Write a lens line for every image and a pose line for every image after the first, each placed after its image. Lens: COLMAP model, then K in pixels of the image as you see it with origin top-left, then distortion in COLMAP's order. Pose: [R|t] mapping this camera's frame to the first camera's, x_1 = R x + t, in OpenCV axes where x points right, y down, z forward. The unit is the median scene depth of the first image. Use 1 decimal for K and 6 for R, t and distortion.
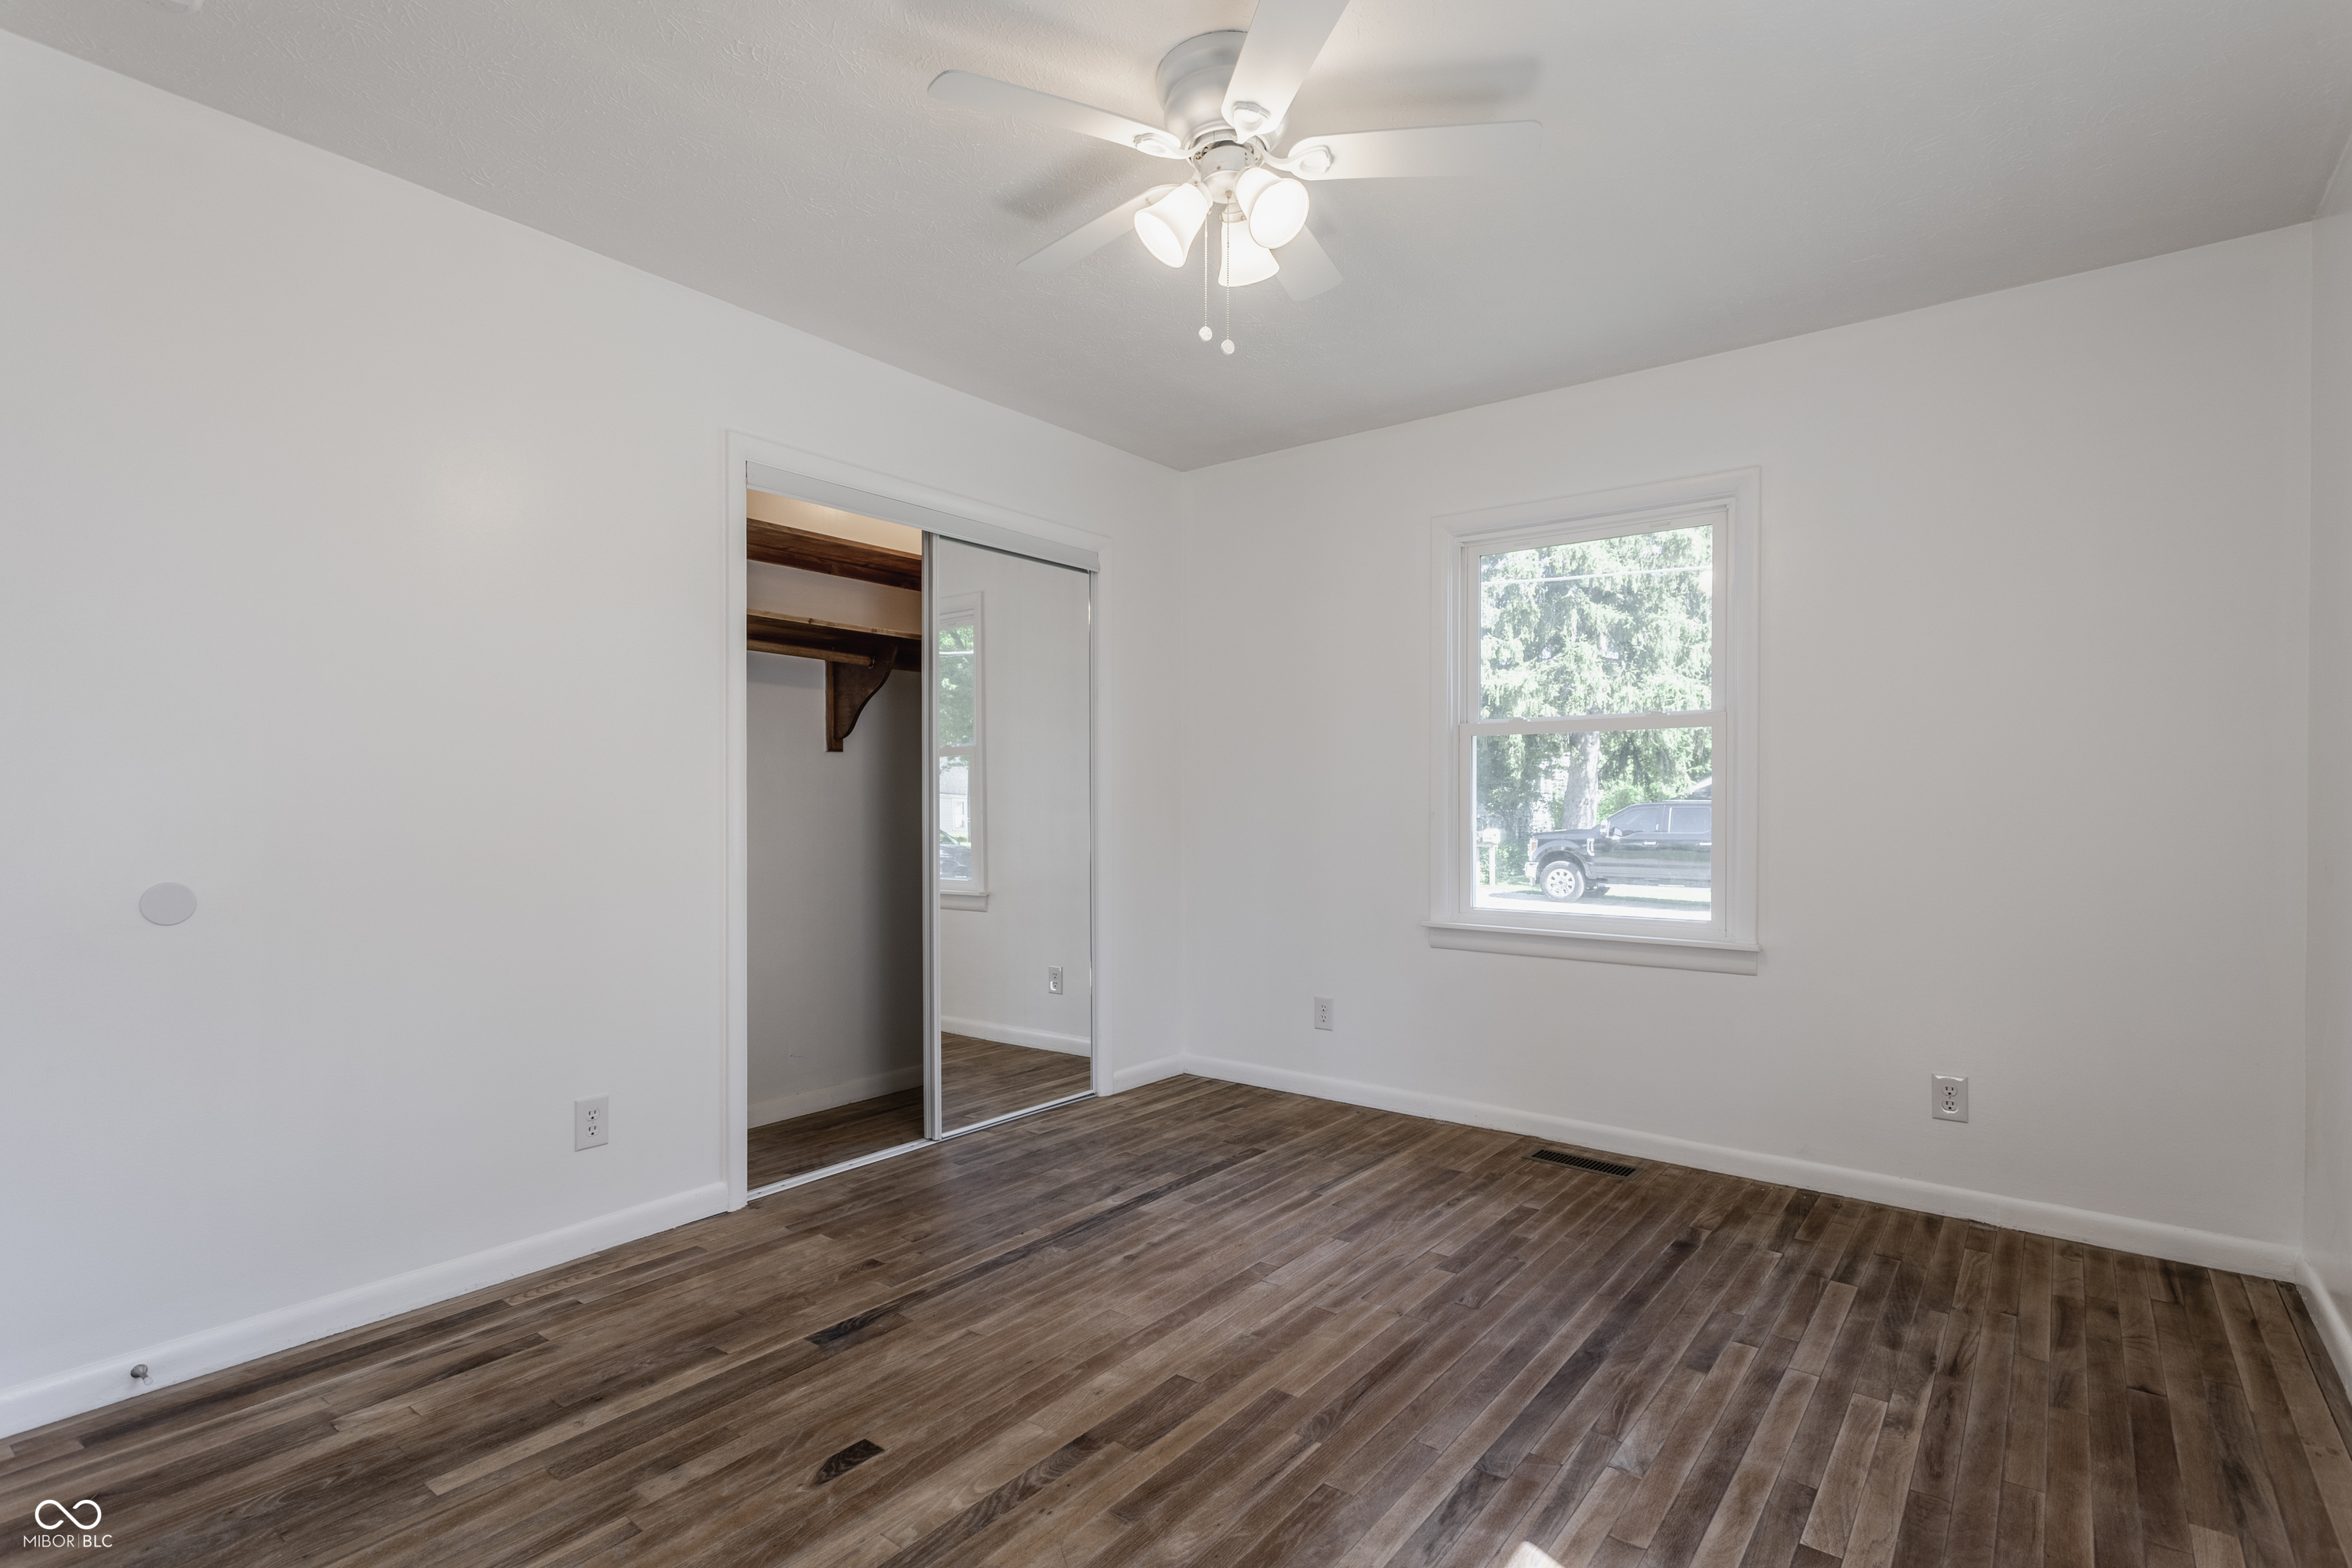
lens RADIAL K [[1132.2, 0, 1171.7], [0, 1132.2, 762.3], [0, 0, 1]] dist [0.000924, 0.001387]
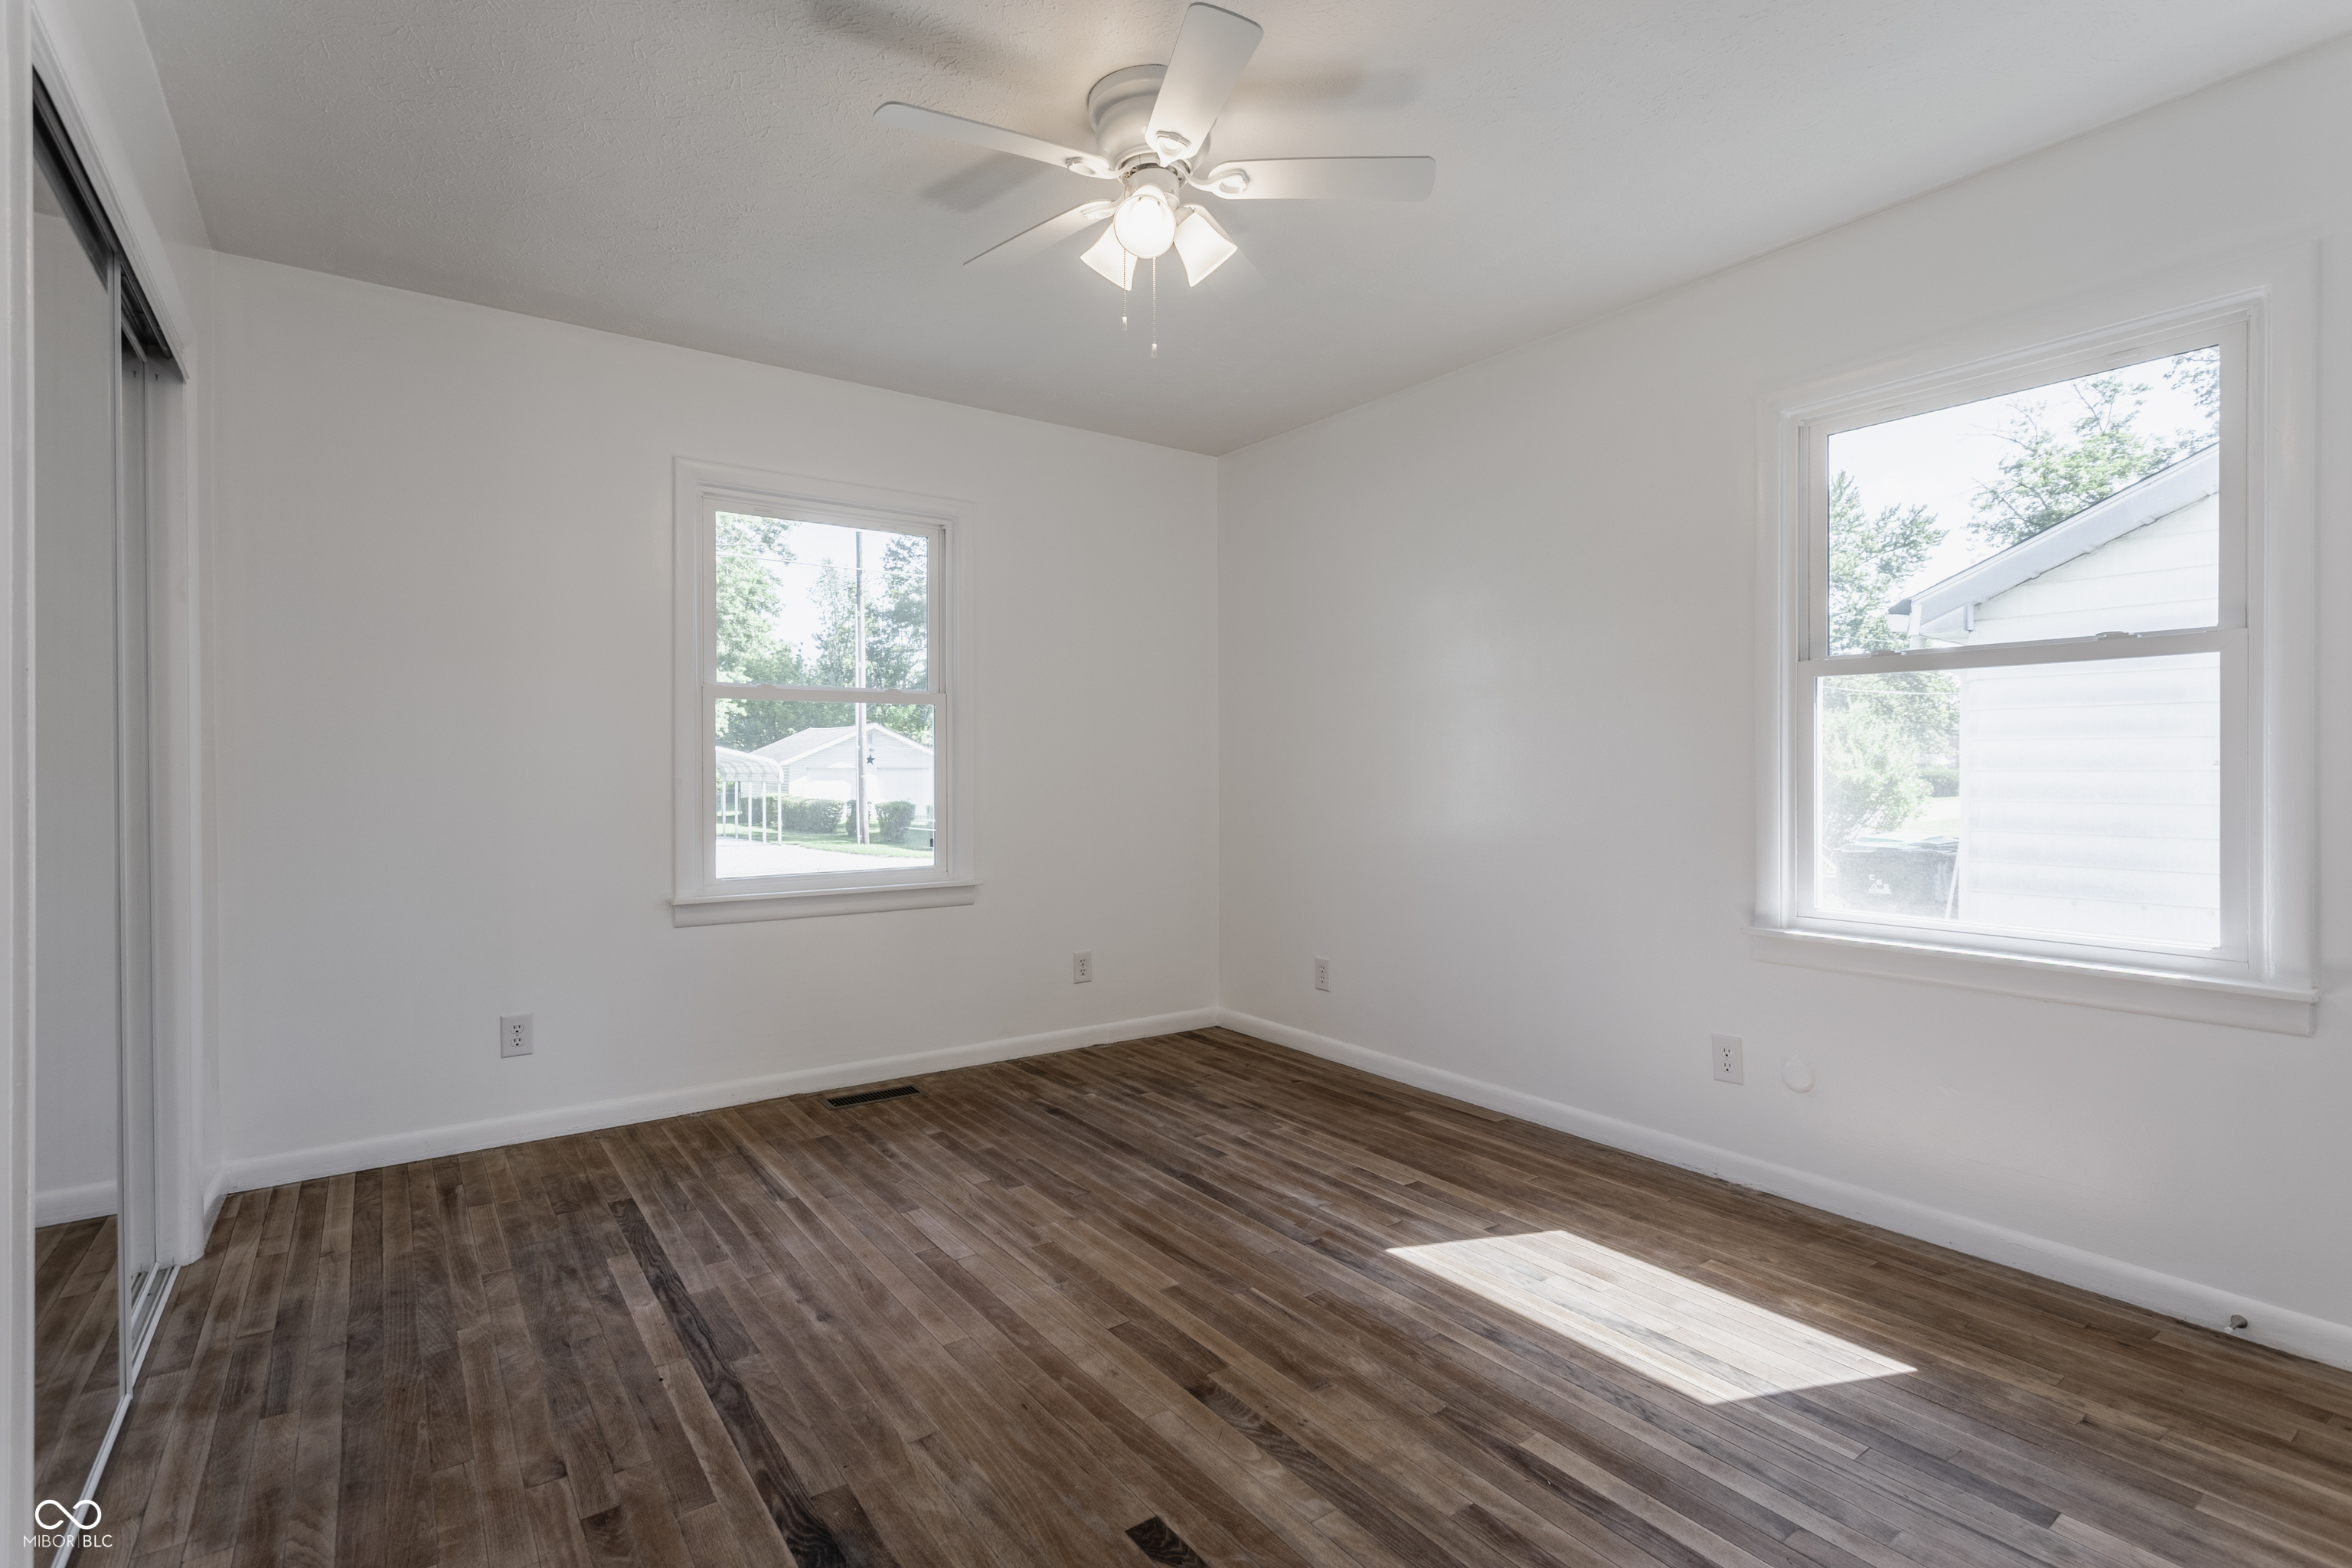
lens RADIAL K [[1132.2, 0, 1171.7], [0, 1132.2, 762.3], [0, 0, 1]] dist [0.000924, 0.001387]
pose [[0.273906, 0.003874, 0.961749, -0.768699], [-0.031794, 0.999482, 0.005029, 0.021874], [-0.961231, -0.031956, 0.273888, 0.550200]]
